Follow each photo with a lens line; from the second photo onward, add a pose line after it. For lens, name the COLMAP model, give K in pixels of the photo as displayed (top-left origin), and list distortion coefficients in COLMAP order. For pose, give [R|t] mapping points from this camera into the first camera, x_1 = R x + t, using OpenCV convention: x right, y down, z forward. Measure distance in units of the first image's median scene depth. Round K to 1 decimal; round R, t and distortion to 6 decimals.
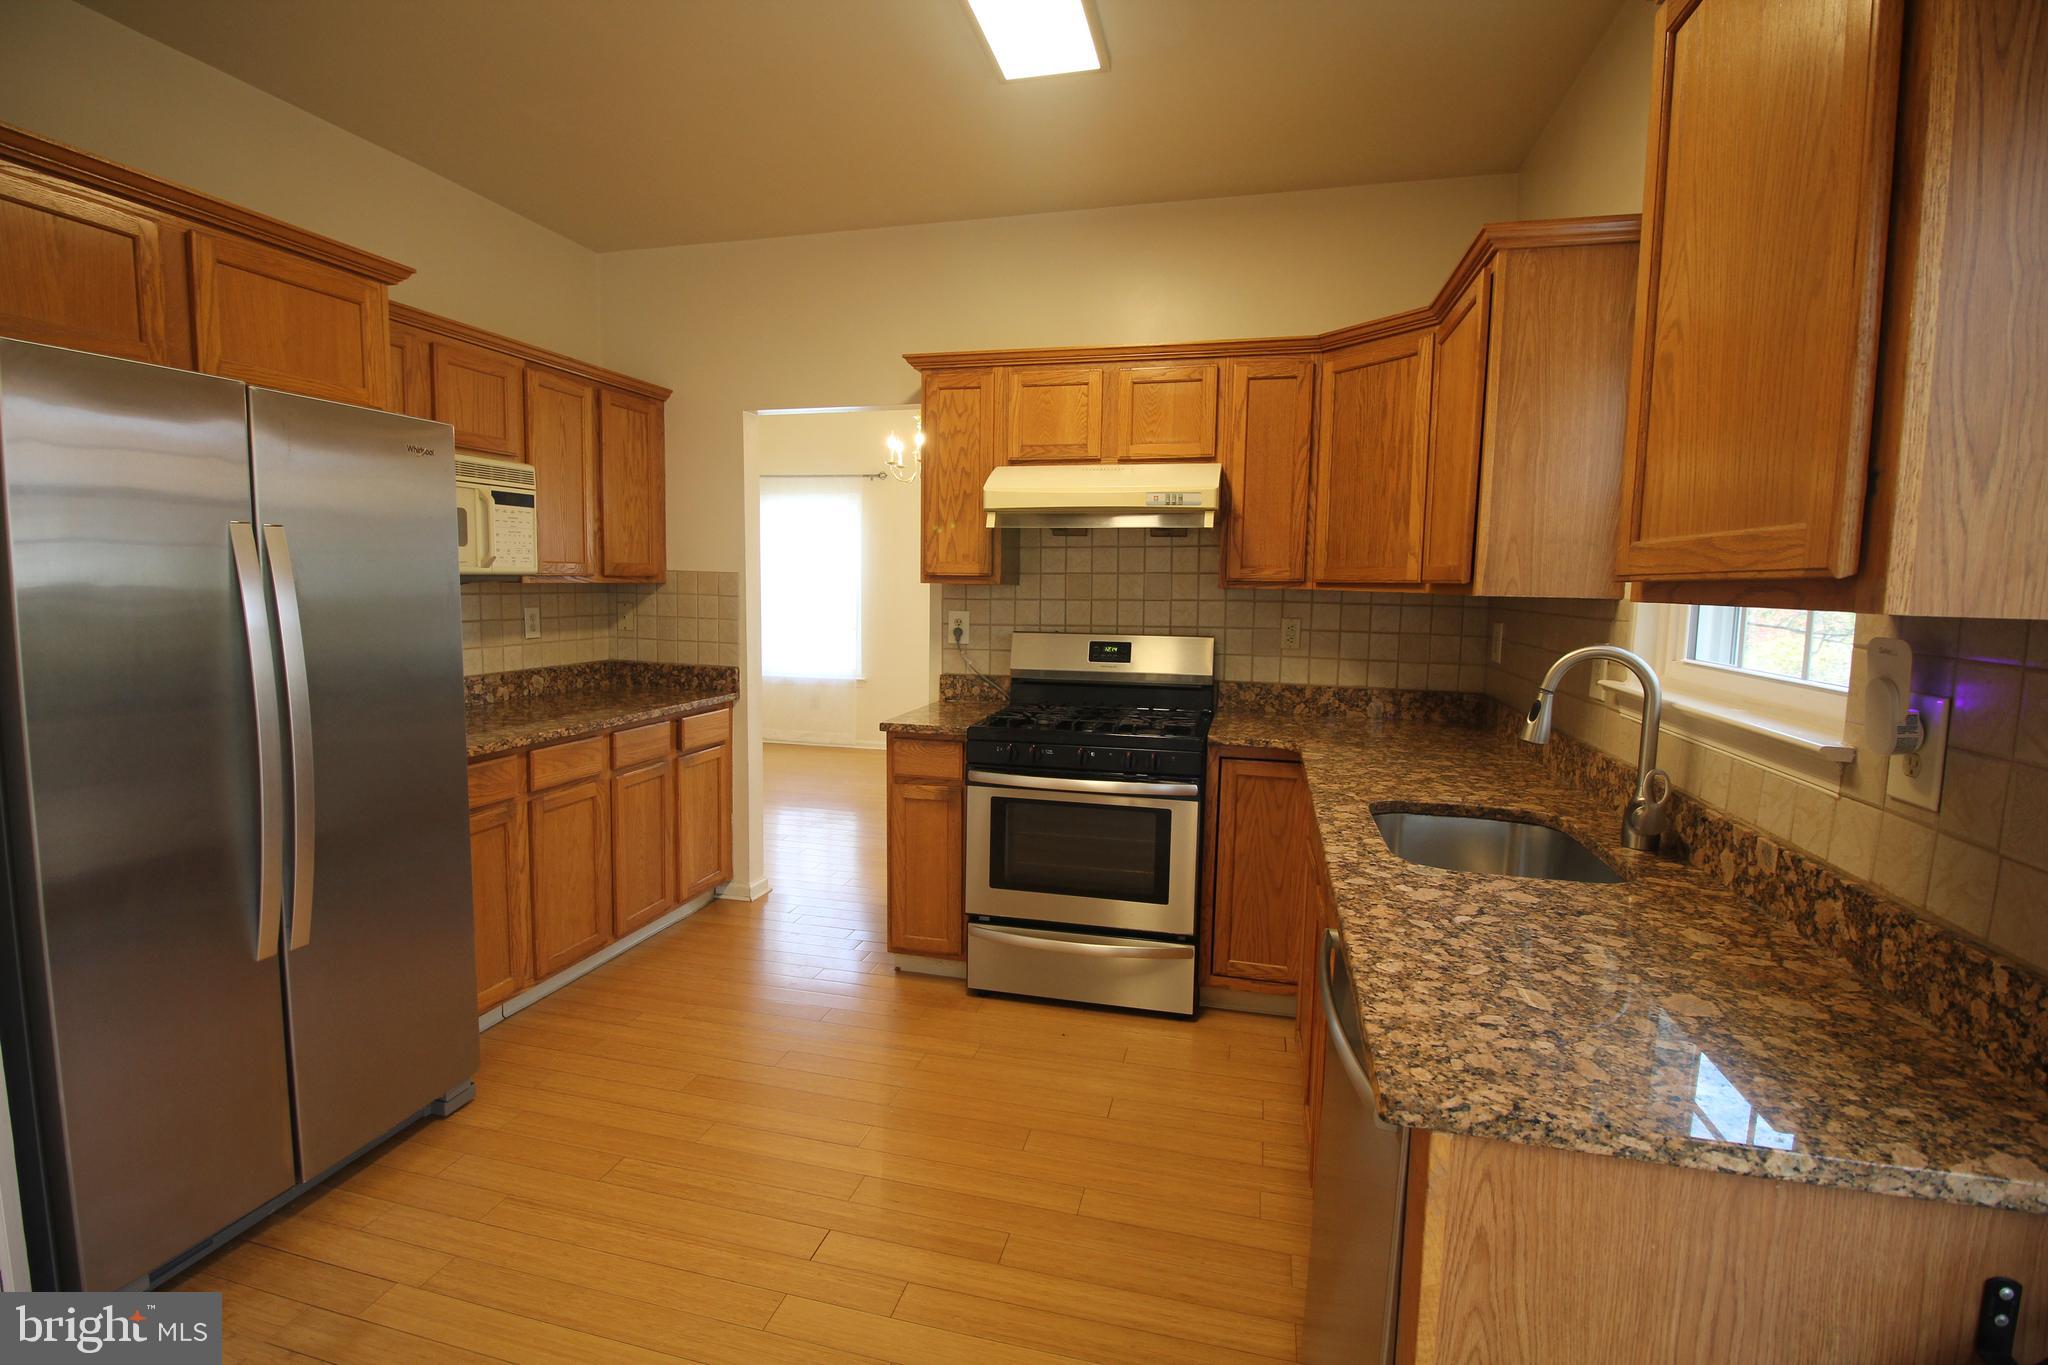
lens RADIAL K [[948.0, 0, 1008.6], [0, 948.0, 673.8], [0, 0, 1]] dist [-0.003213, -0.010337]
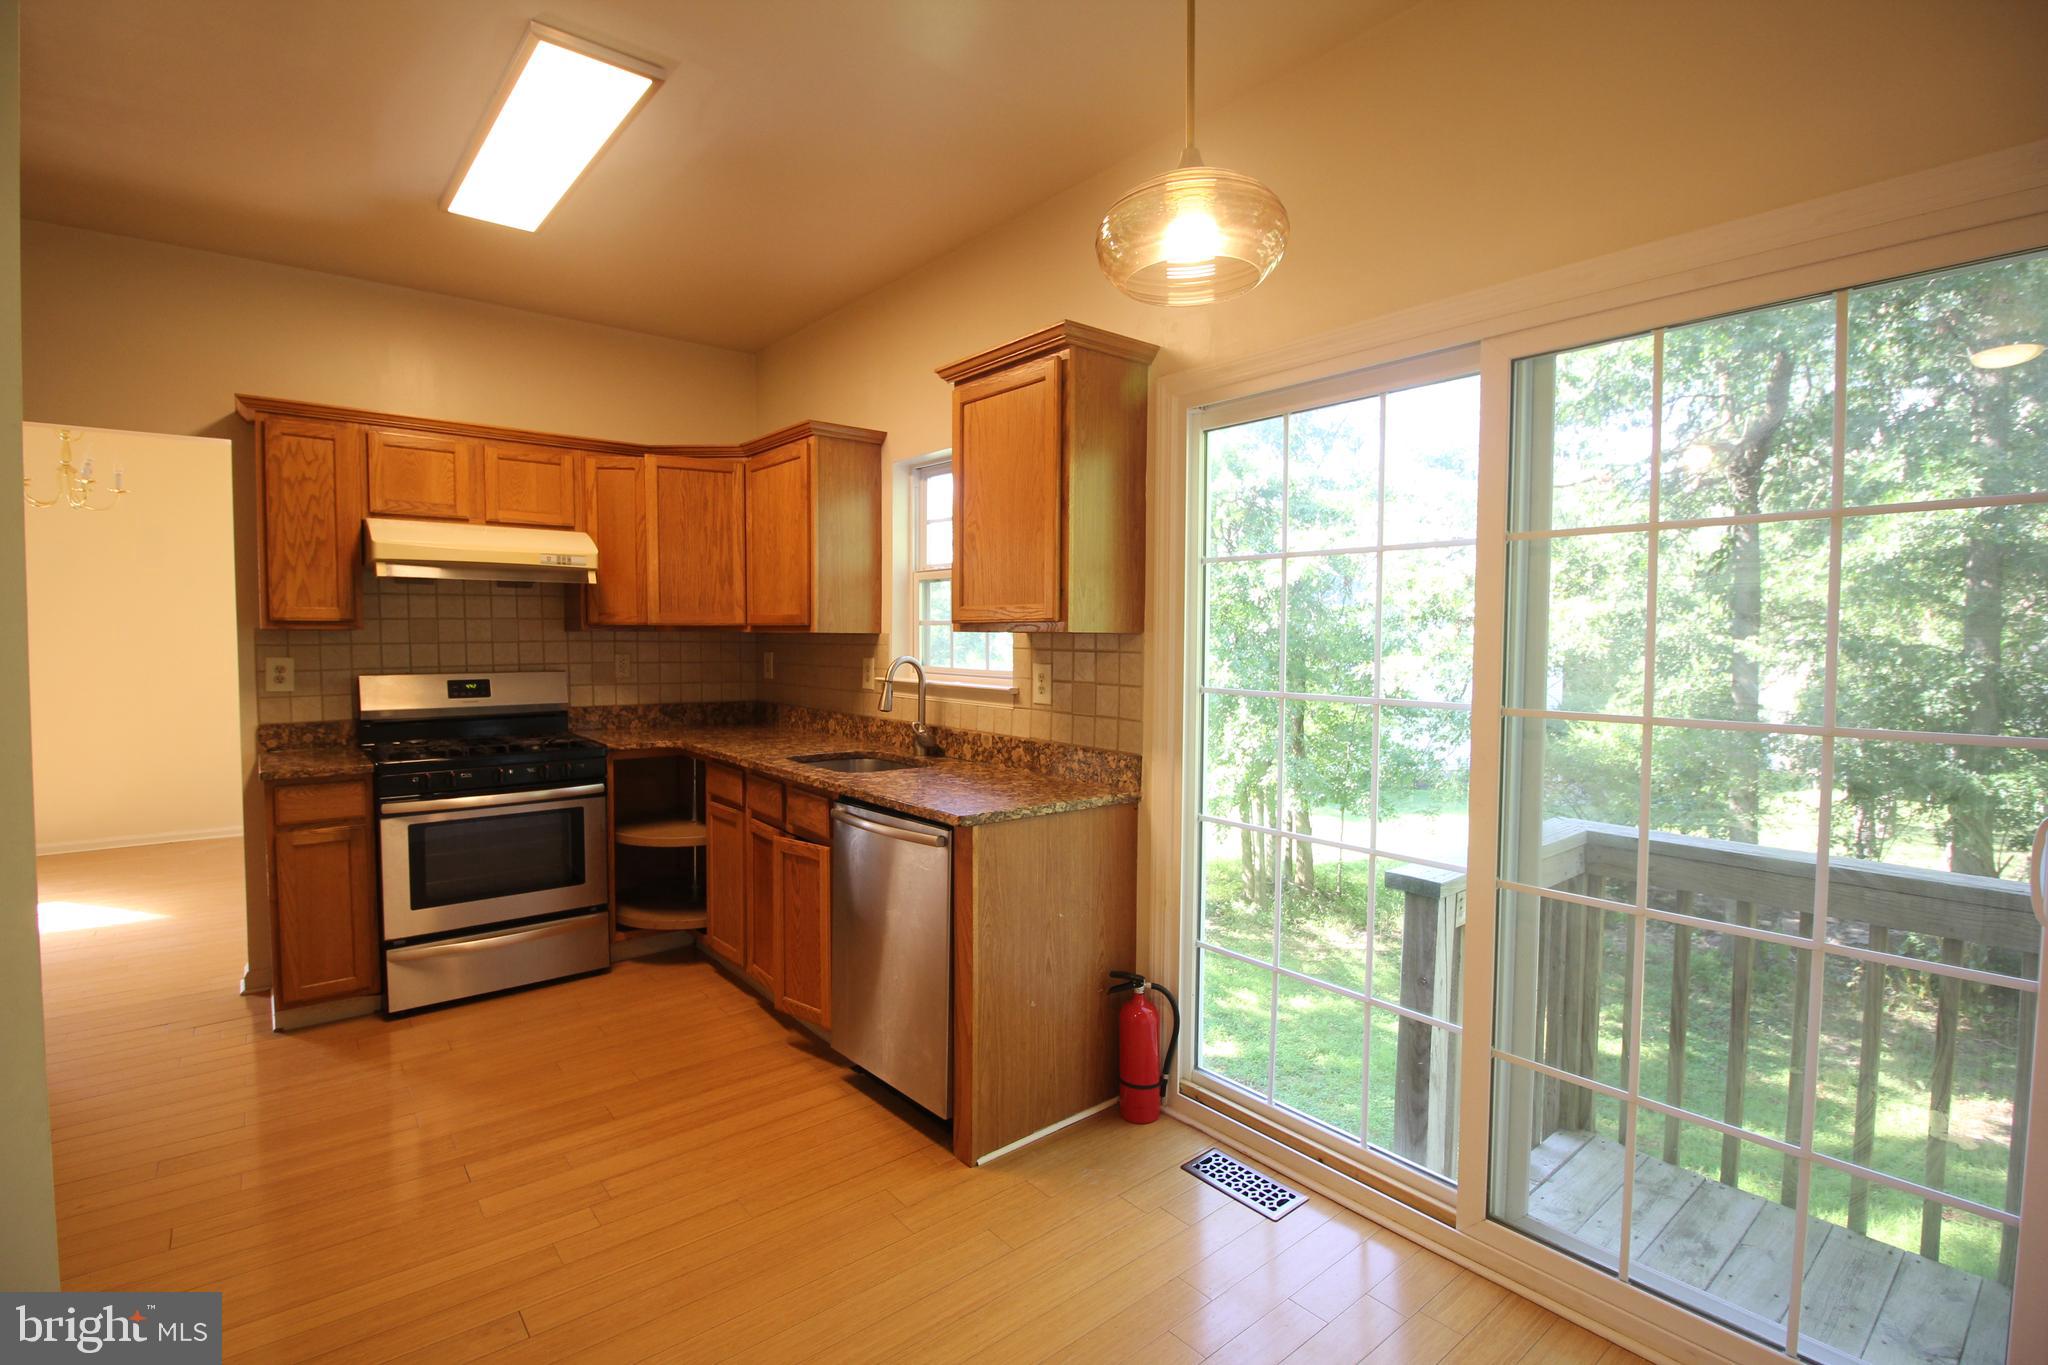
lens RADIAL K [[948.0, 0, 1025.5], [0, 948.0, 675.9], [0, 0, 1]] dist [-0.003213, -0.010337]
pose [[0.586956, -0.047541, 0.808222, -0.456041], [0.083925, 0.996469, -0.002335, 0.021609], [-0.805257, 0.069201, 0.588874, -0.207005]]
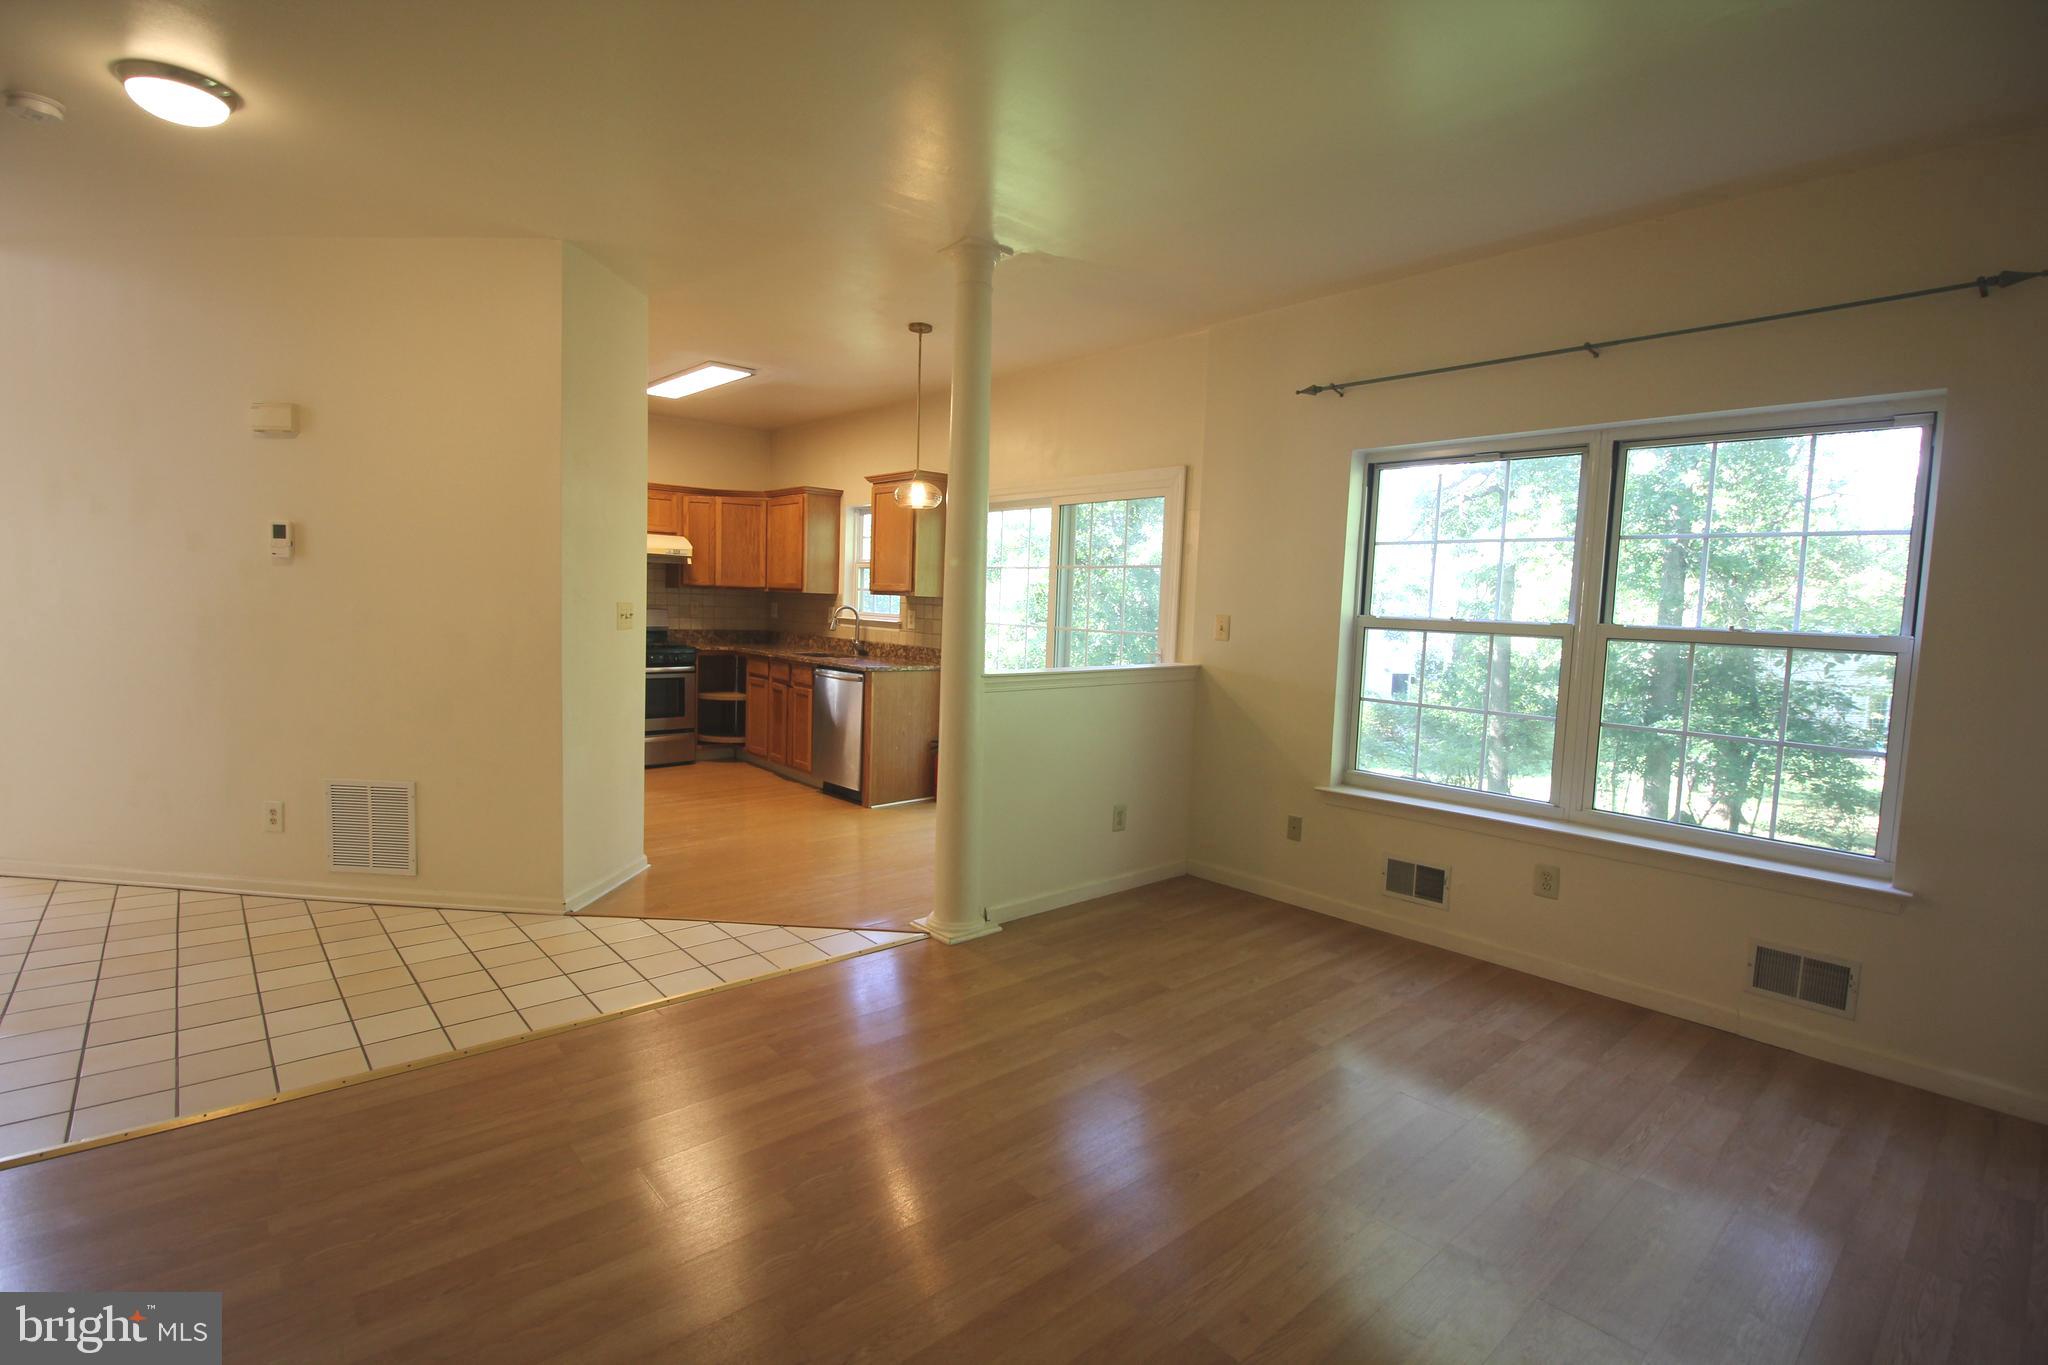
lens RADIAL K [[948.0, 0, 1025.3], [0, 948.0, 677.2], [0, 0, 1]] dist [-0.003213, -0.010337]
pose [[0.556215, -0.062663, 0.828673, -1.295782], [0.055150, 0.997738, 0.038429, 0.090557], [-0.829207, 0.024327, 0.558412, -1.051295]]
